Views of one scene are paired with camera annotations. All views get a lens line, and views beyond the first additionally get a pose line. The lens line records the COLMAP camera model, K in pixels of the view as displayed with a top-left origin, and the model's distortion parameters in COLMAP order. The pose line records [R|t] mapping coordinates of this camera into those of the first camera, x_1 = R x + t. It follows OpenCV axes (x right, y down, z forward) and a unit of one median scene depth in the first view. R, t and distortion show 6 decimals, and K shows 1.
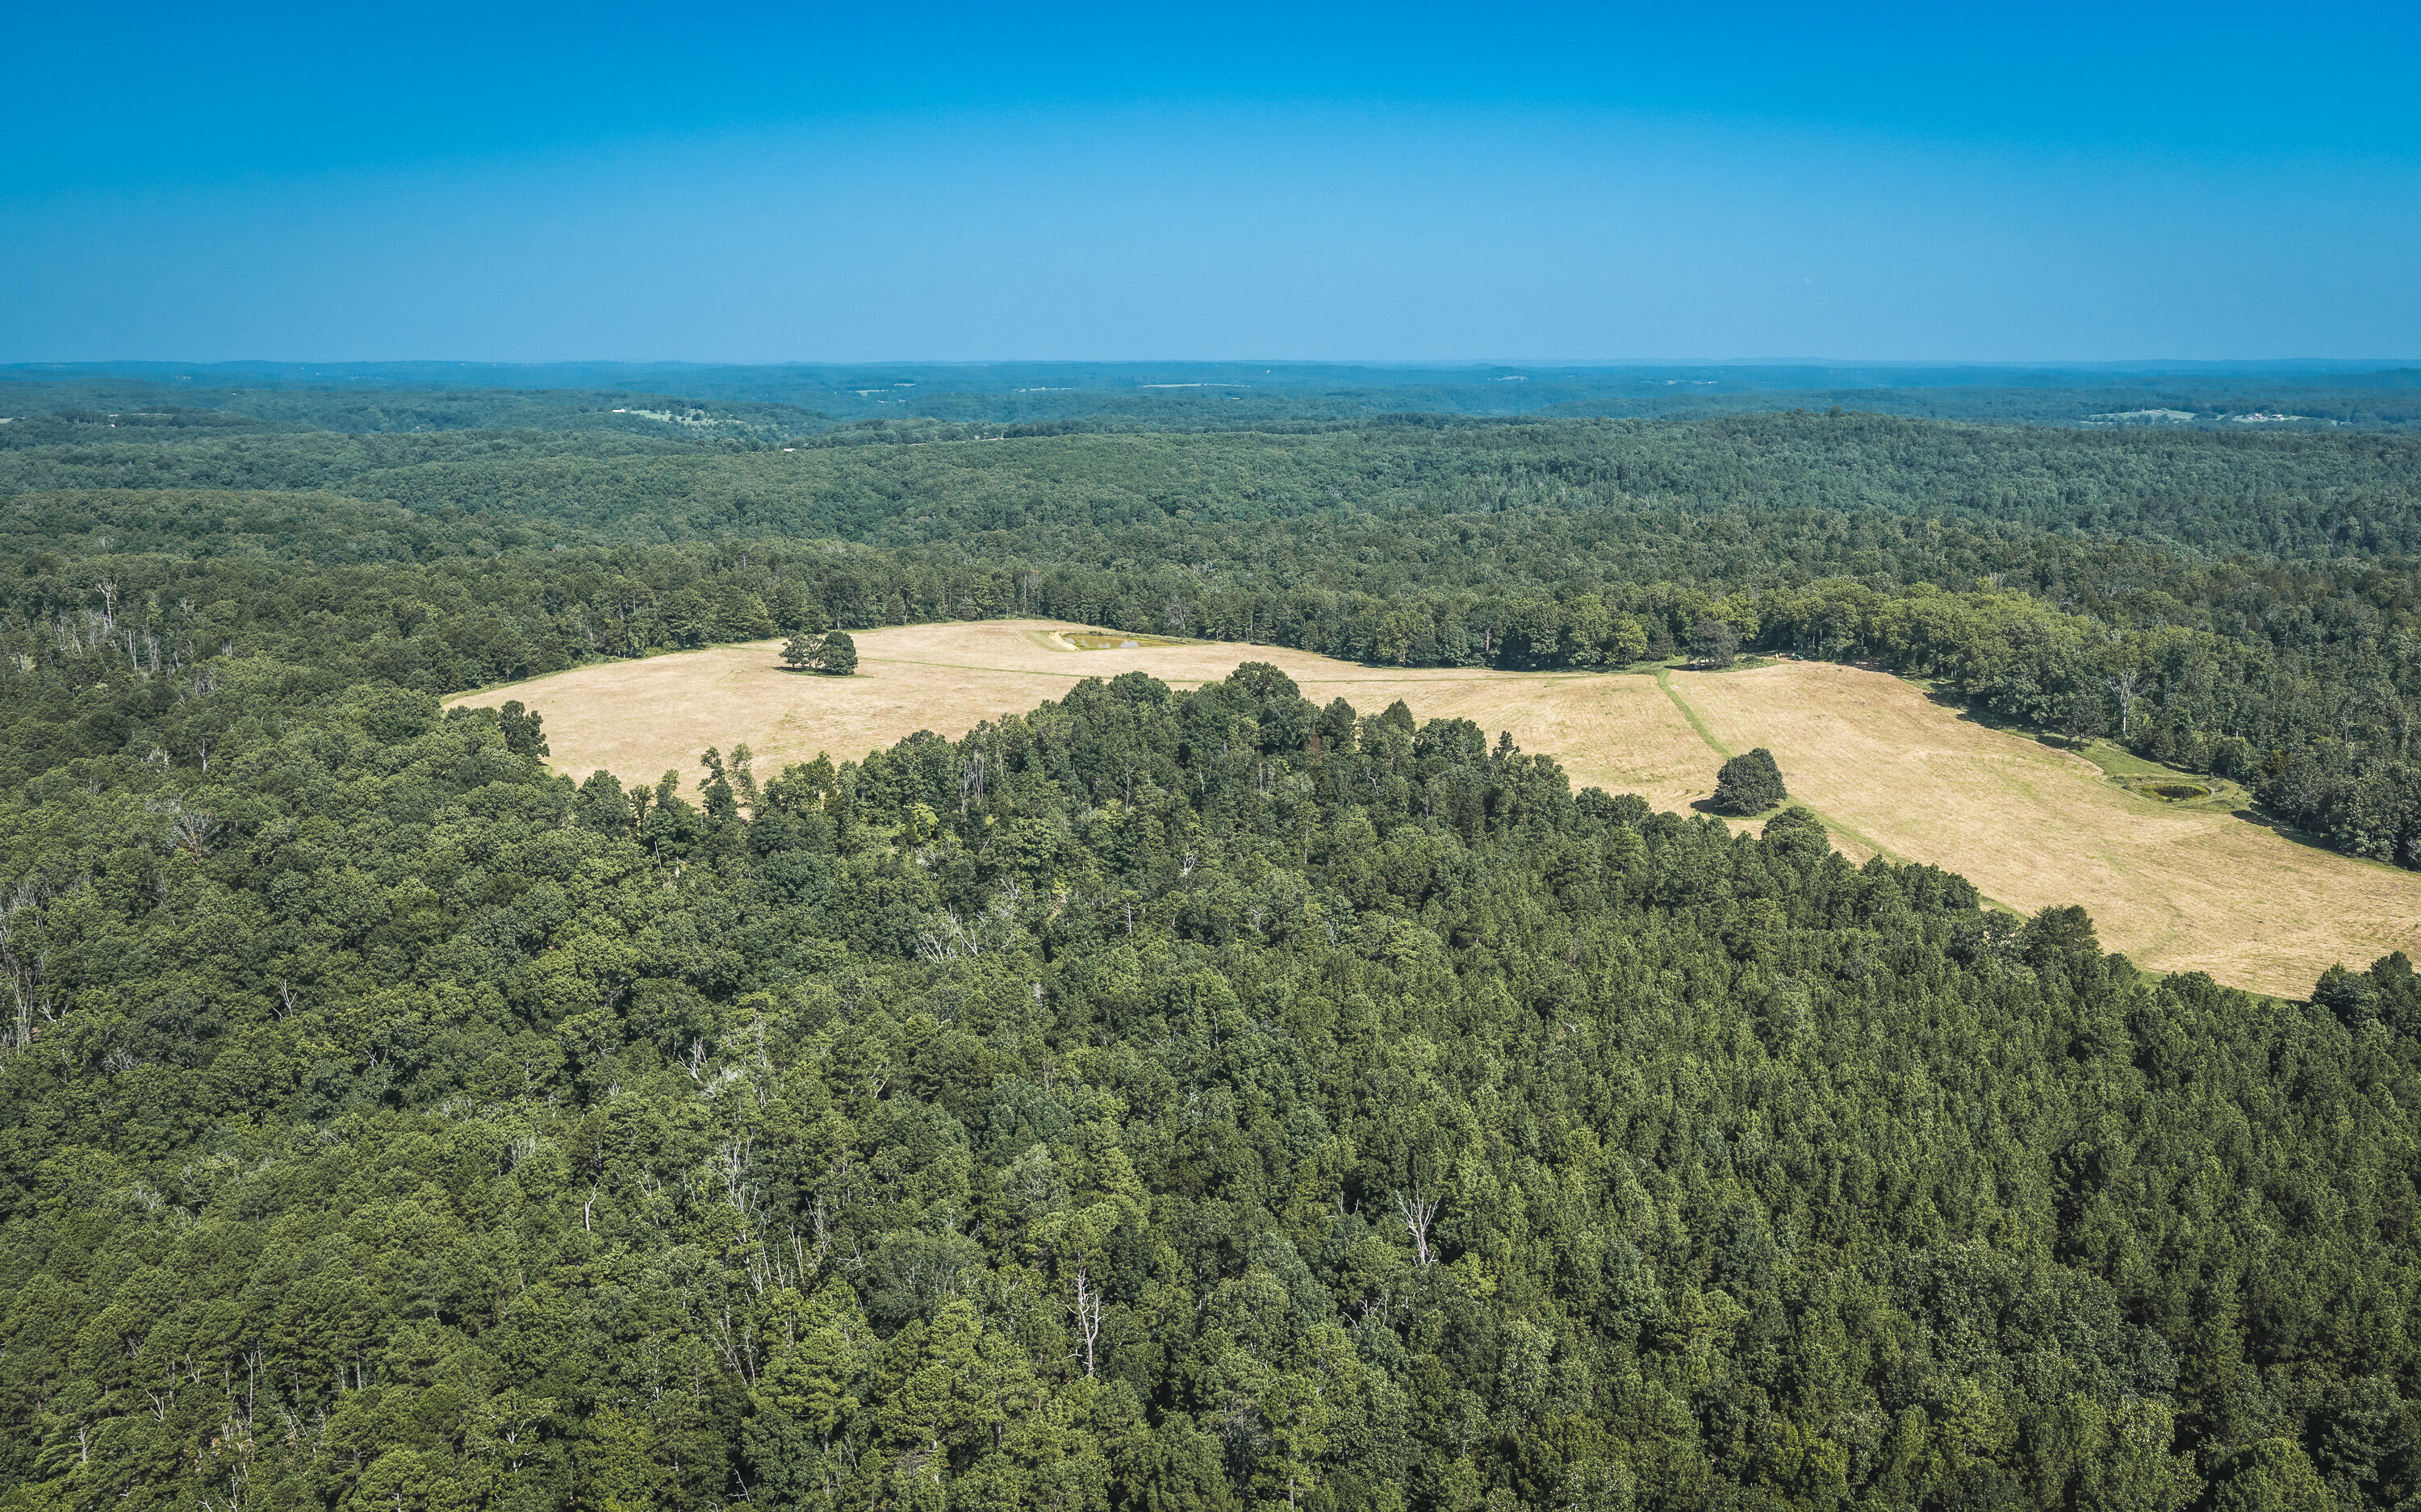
lens RADIAL K [[2008.0, 0, 1223.0], [0, 2008.0, 732.4], [0, 0, 1]] dist [0.020502, -0.028842]
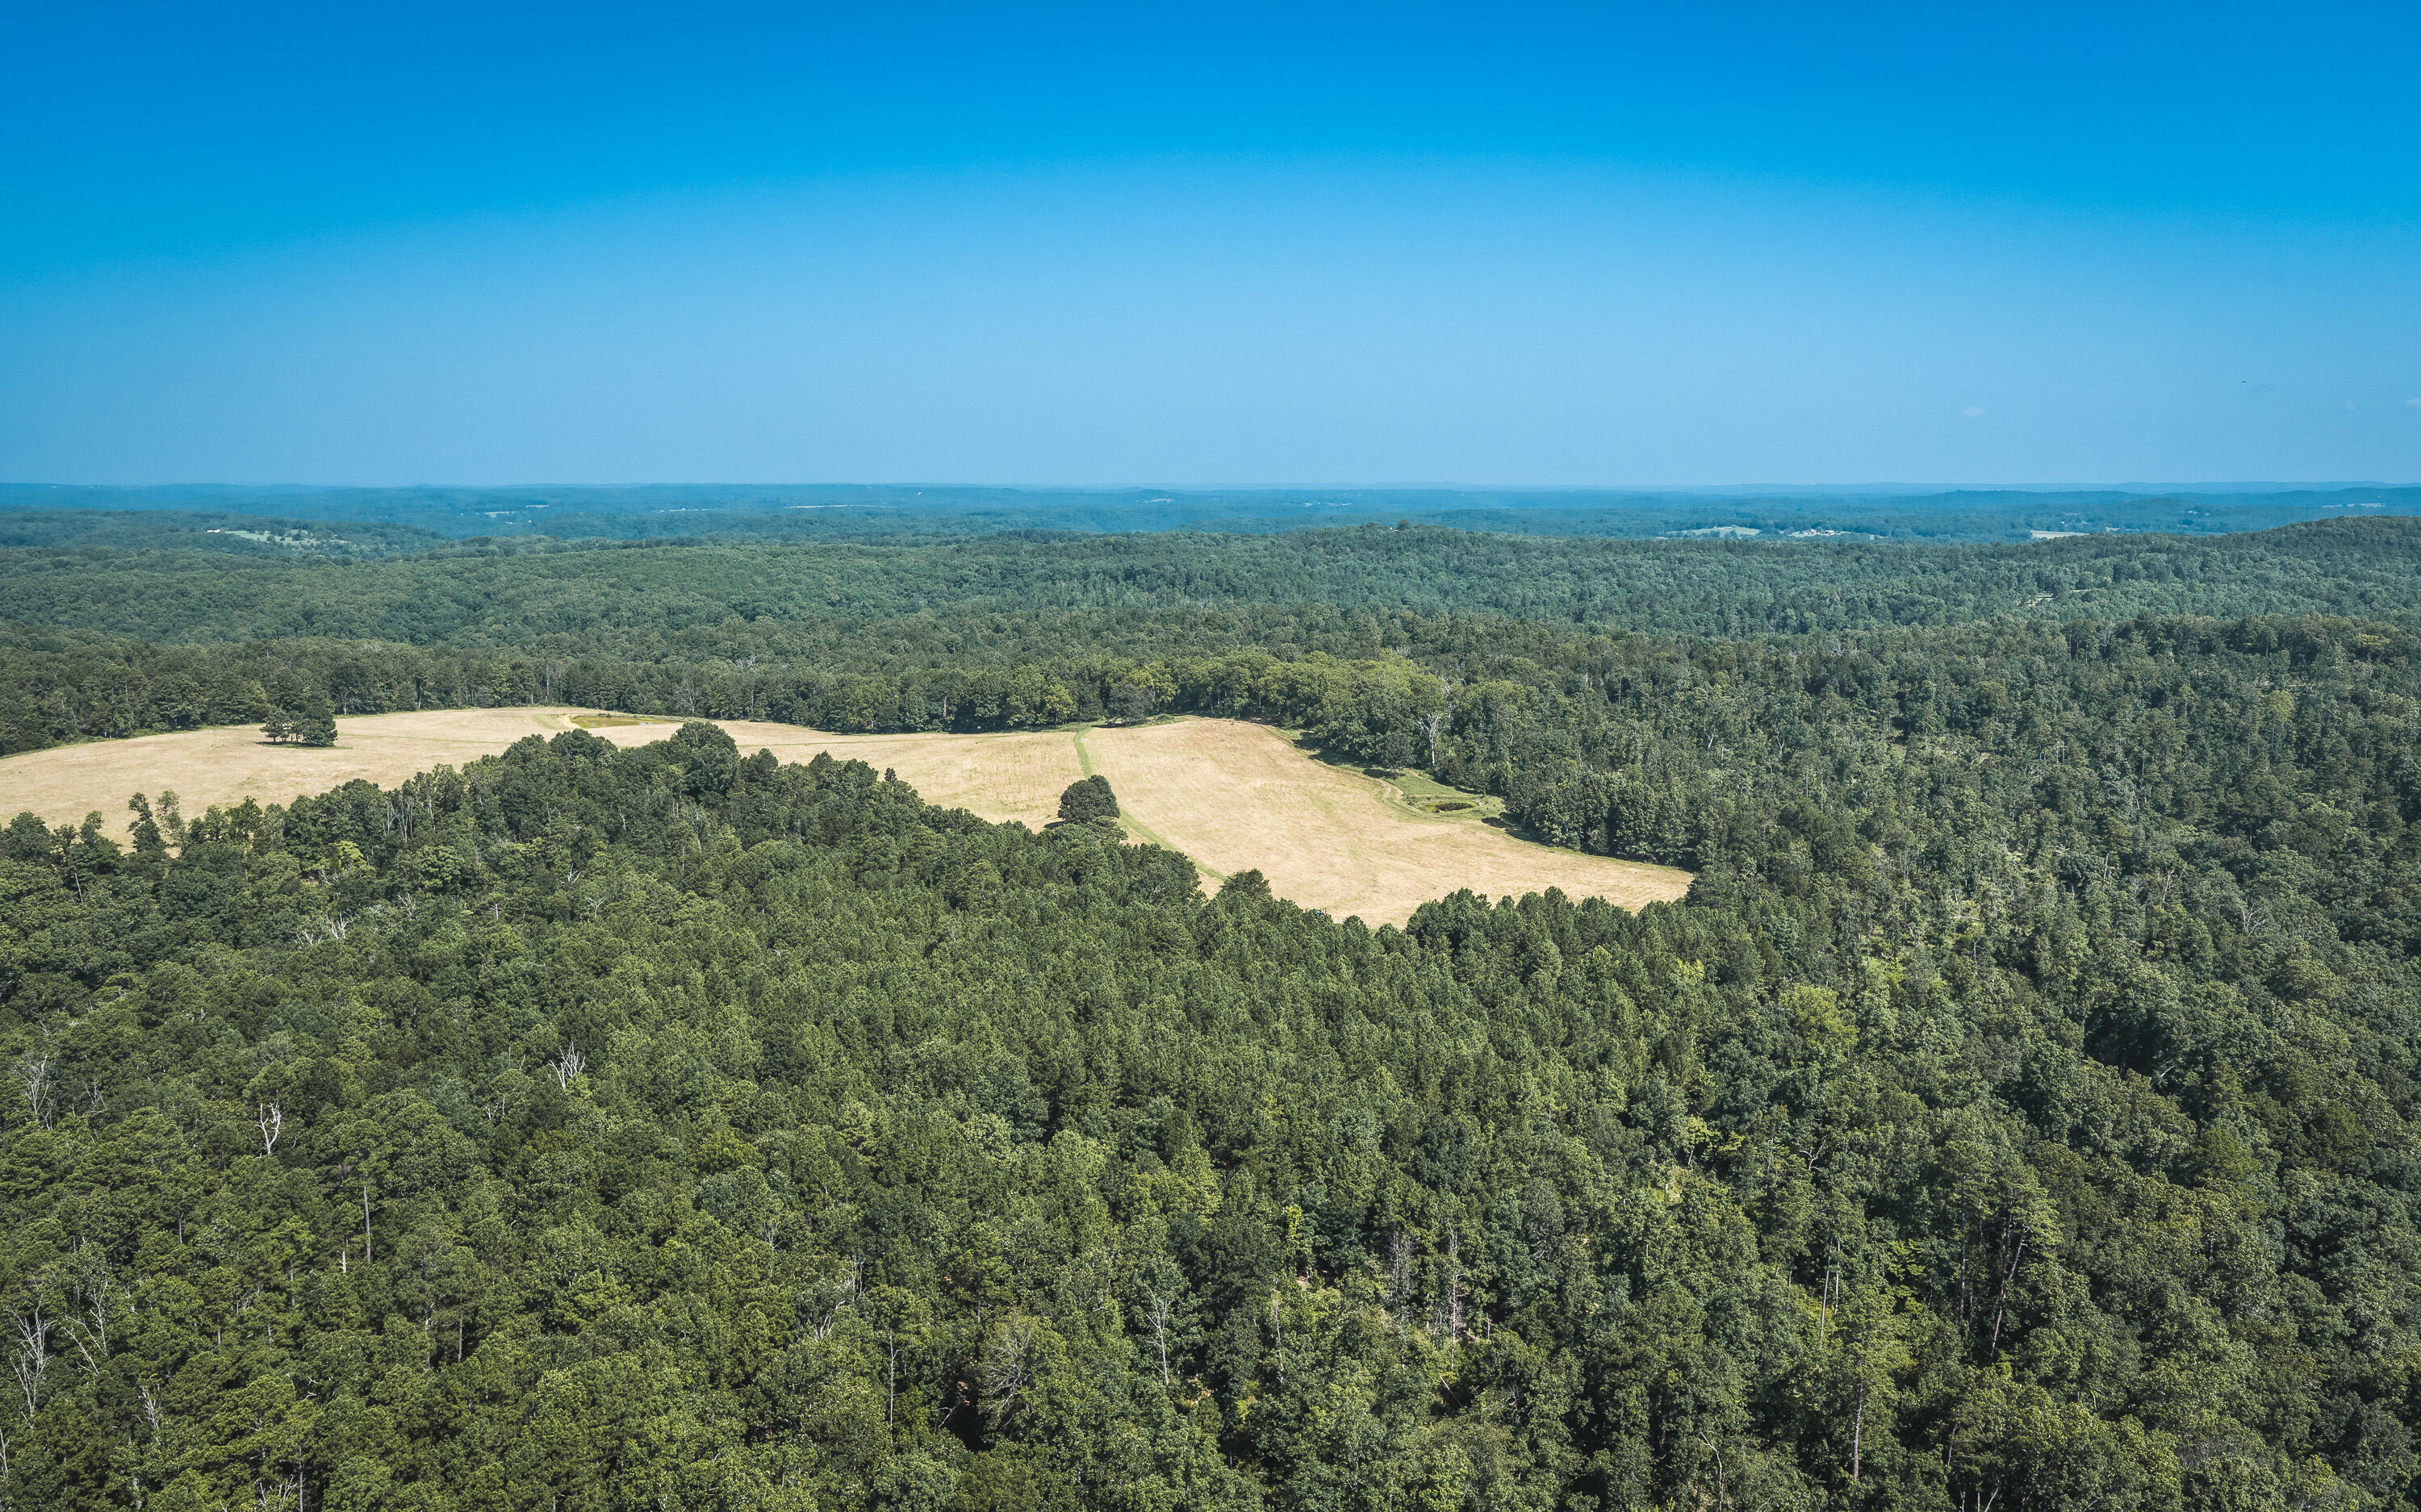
lens RADIAL K [[2008.0, 0, 1230.9], [0, 2008.0, 749.5], [0, 0, 1]] dist [0.020502, -0.028842]
pose [[0.986266, -0.021316, 0.163781, 0.105757], [0.029835, 0.998317, -0.049731, 0.037952], [-0.162445, 0.053935, 0.985242, -0.131413]]
